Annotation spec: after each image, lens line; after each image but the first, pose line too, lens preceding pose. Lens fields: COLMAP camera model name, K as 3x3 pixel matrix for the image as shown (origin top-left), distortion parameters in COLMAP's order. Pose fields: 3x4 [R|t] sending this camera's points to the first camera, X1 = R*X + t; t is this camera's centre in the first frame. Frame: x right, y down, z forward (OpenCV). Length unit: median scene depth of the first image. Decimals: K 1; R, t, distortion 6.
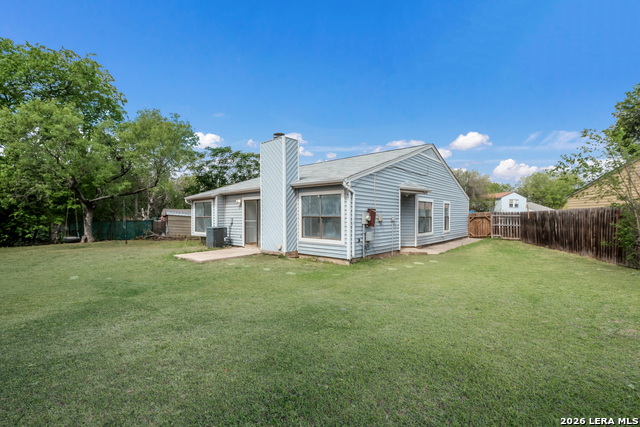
lens RADIAL K [[281.8, 0, 320.0], [0, 281.8, 213.5], [0, 0, 1]] dist [0.000467, -0.000023]
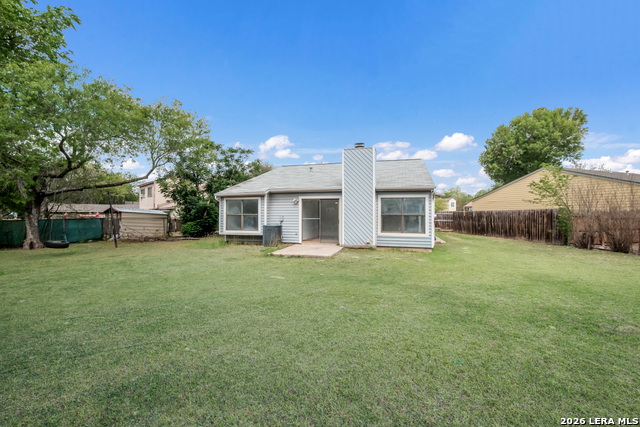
lens RADIAL K [[278.9, 0, 317.8], [0, 278.9, 203.6], [0, 0, 1]] dist [-0.002250, -0.000405]
pose [[0.909649, 0.017565, 0.415005, -0.758231], [-0.007436, 0.999634, -0.026009, -0.004117], [-0.415310, 0.020574, 0.909447, 0.034694]]
